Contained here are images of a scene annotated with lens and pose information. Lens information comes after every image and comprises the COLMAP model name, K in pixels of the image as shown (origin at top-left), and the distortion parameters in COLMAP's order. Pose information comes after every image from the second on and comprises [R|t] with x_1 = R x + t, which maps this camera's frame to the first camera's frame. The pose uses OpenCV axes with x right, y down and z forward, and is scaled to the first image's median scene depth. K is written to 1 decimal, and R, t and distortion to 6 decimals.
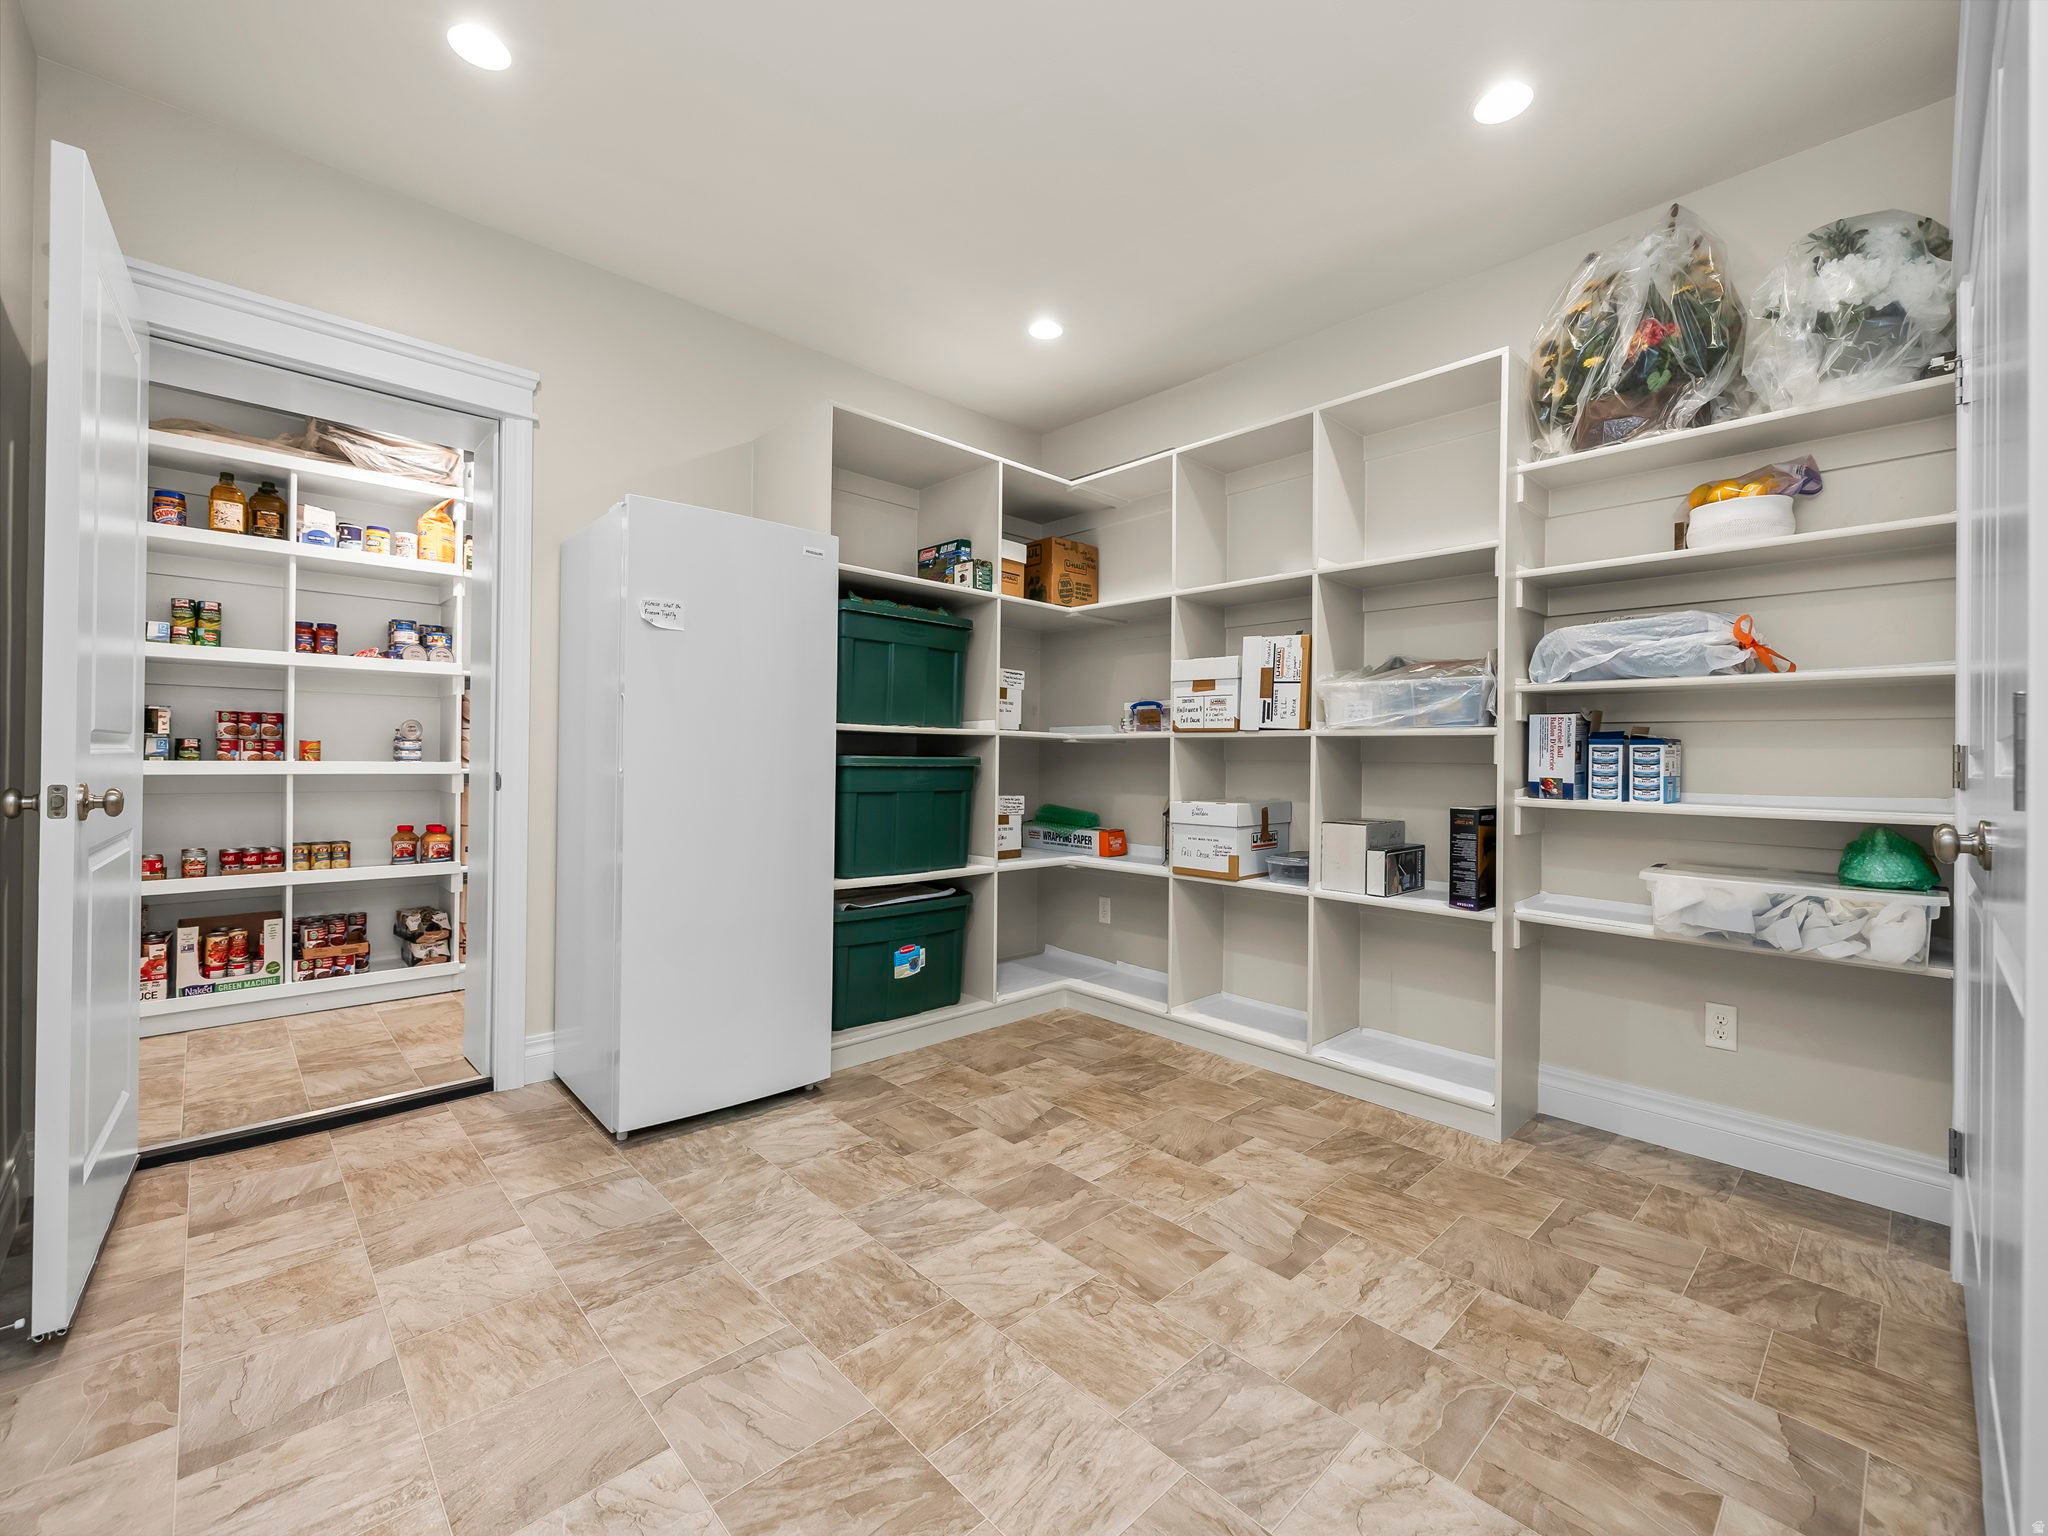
lens RADIAL K [[858.8, 0, 1028.5], [0, 858.8, 760.2], [0, 0, 1]] dist [0.001285, -0.000292]
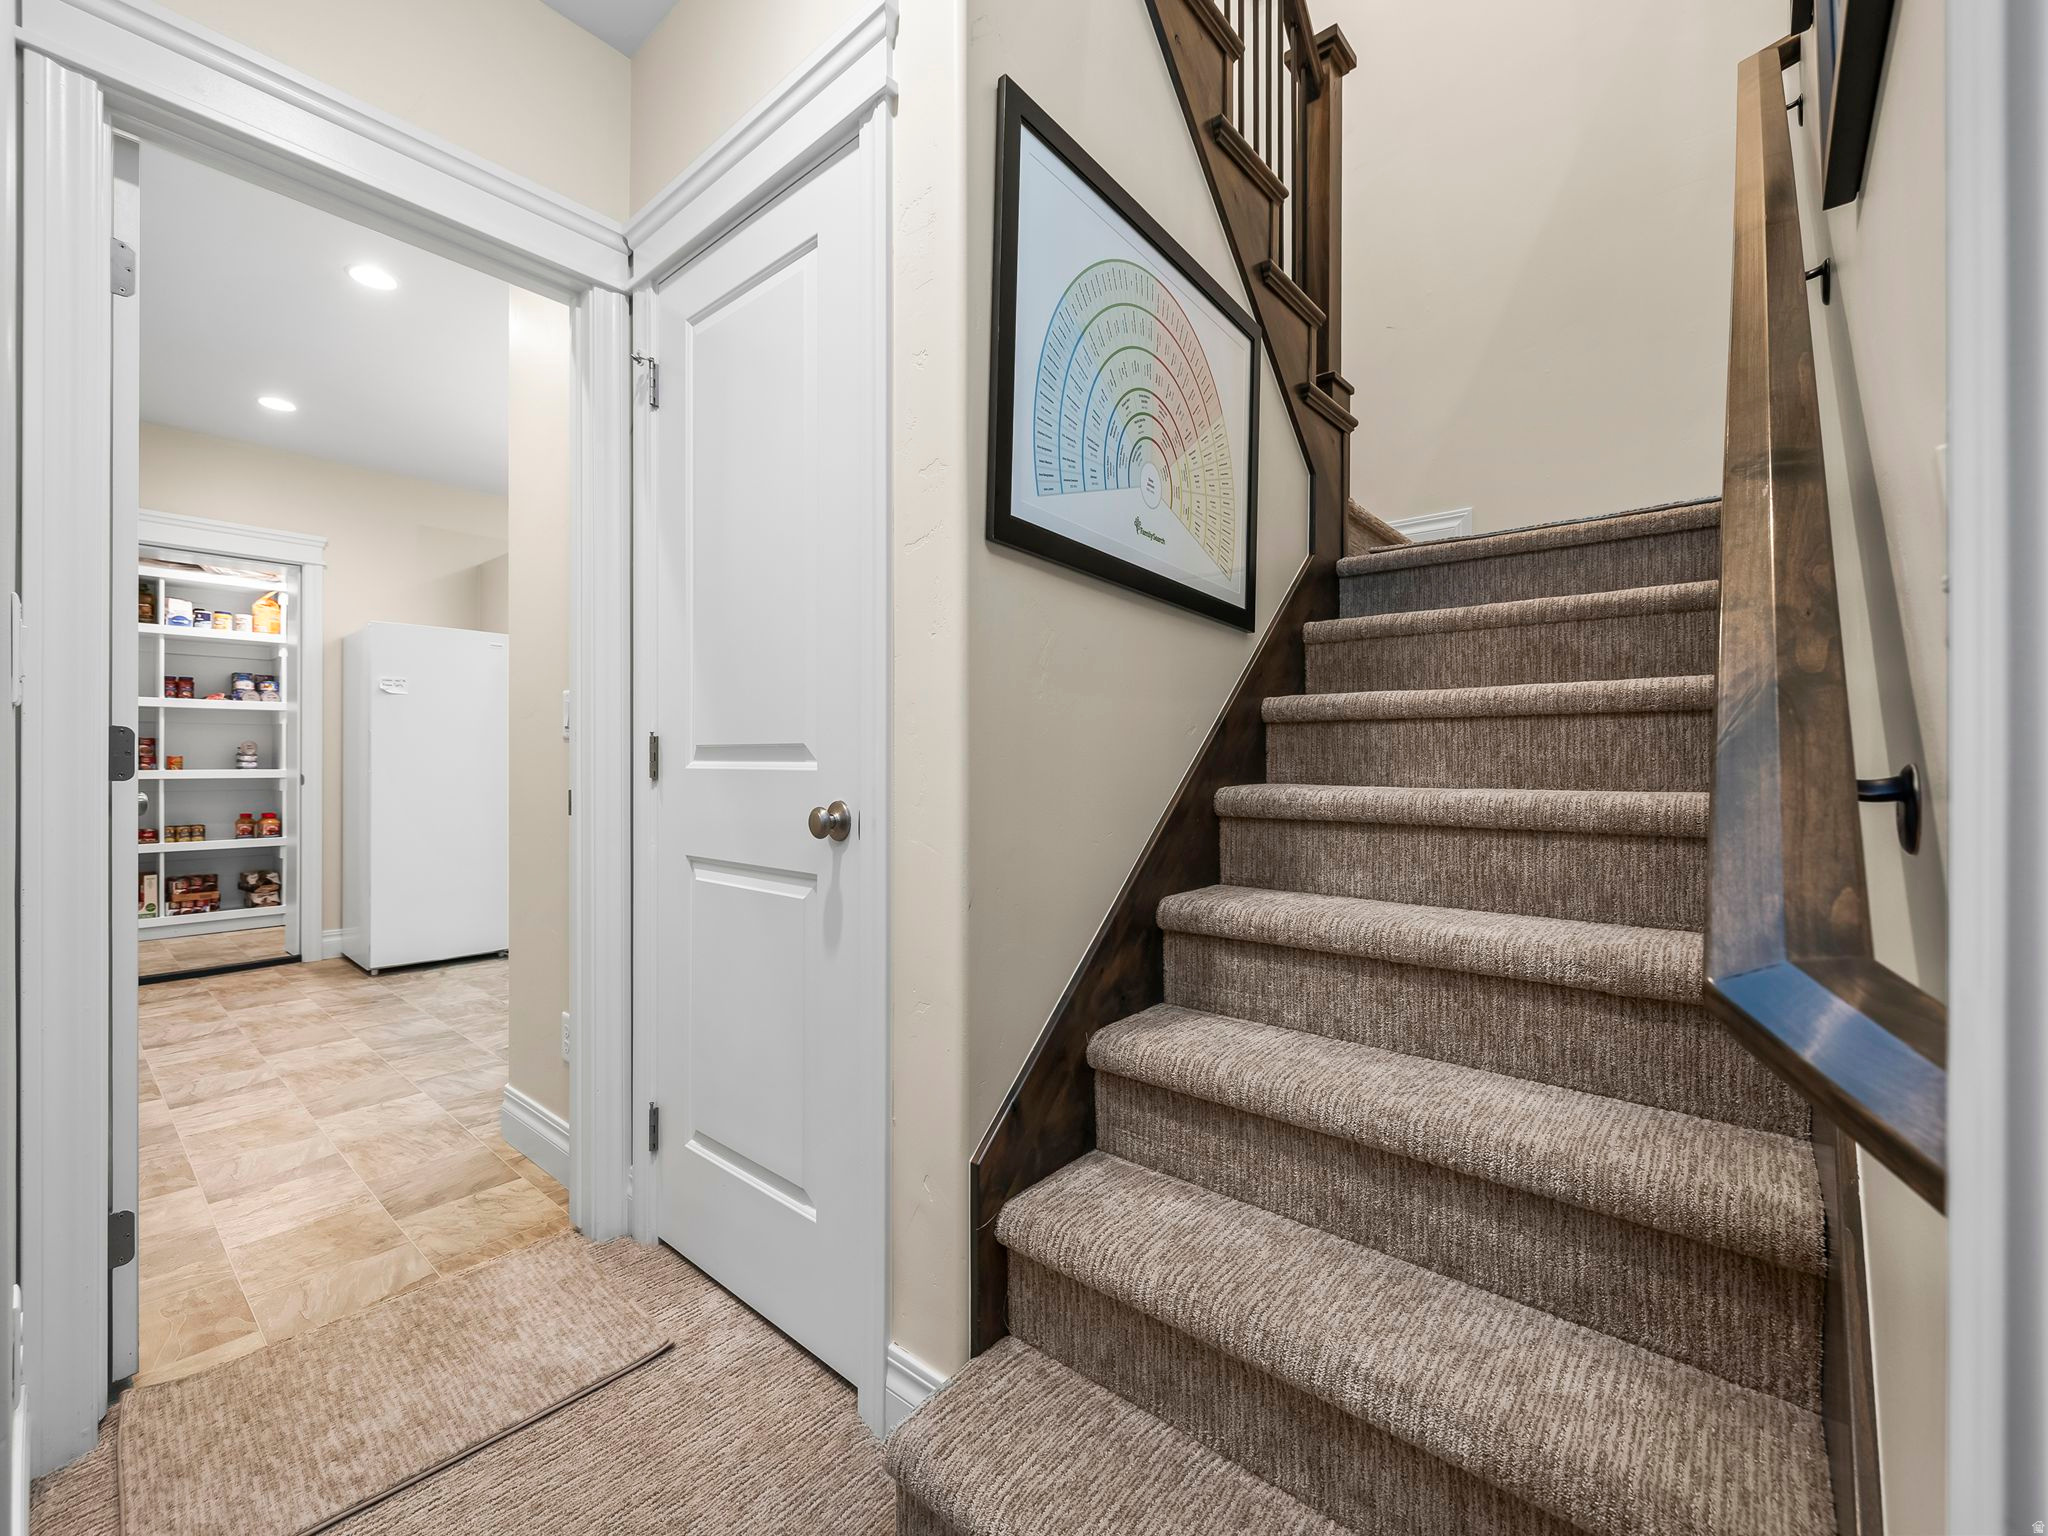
lens RADIAL K [[858.8, 0, 1019.5], [0, 858.8, 766.6], [0, 0, 1]] dist [0.001285, -0.000292]
pose [[0.995077, -0.011294, 0.098455, 0.460927], [0.011220, 0.999936, 0.001308, 0.009574], [-0.098464, -0.000197, 0.995141, -0.610197]]
